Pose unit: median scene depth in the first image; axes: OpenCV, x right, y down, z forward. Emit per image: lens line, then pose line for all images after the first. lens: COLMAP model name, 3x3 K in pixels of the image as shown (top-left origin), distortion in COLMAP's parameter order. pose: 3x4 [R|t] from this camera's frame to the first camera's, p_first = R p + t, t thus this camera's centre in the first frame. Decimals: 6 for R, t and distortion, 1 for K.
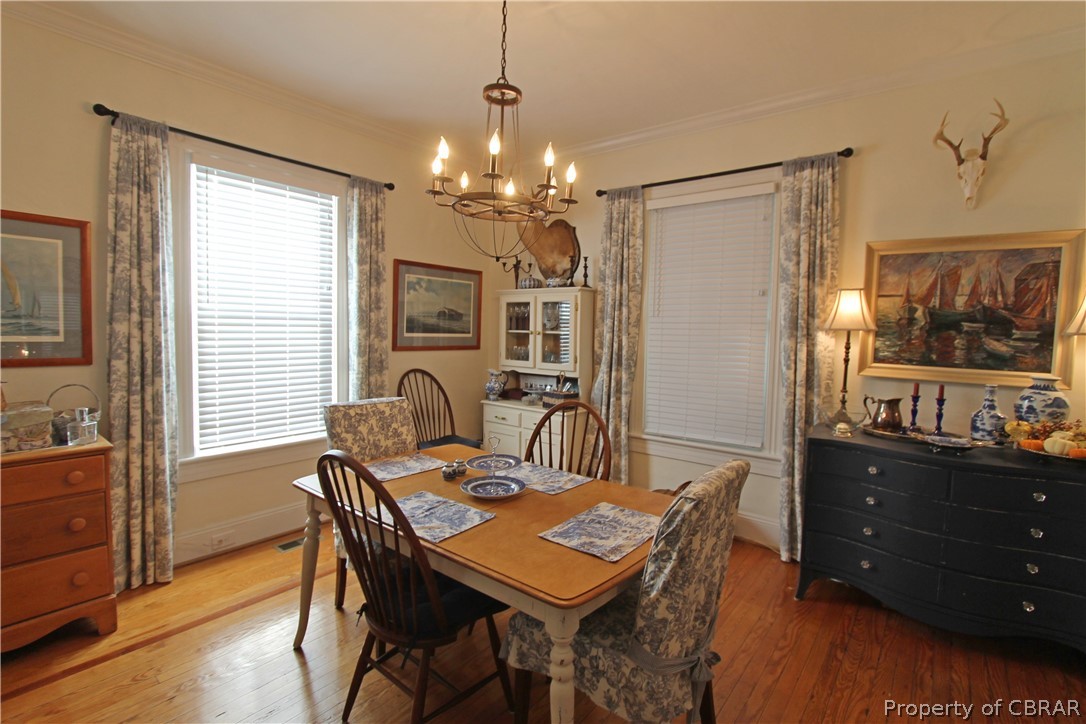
lens RADIAL K [[511.1, 0, 544.4], [0, 511.1, 359.0], [0, 0, 1]] dist [-0.000306, -0.000028]
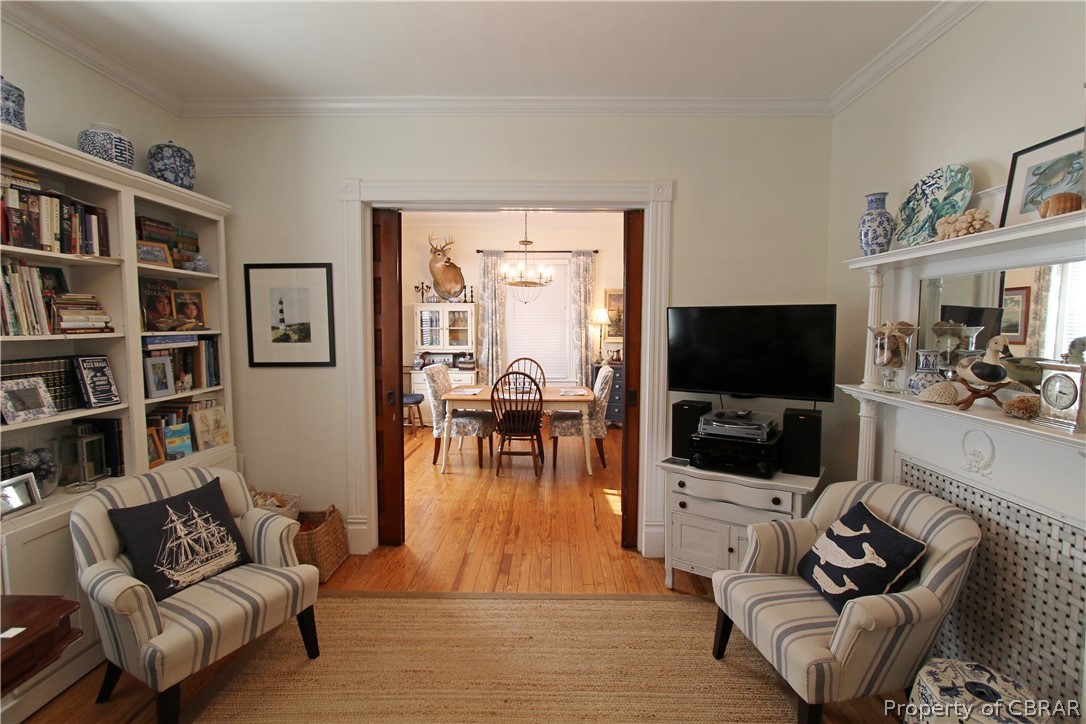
lens RADIAL K [[511.1, 0, 543.5], [0, 511.1, 361.3], [0, 0, 1]] dist [-0.000306, -0.000028]
pose [[0.808749, -0.065829, 0.584458, -0.997319], [0.051926, 0.997828, 0.040536, 0.008300], [-0.585857, -0.002435, 0.810411, -0.775482]]
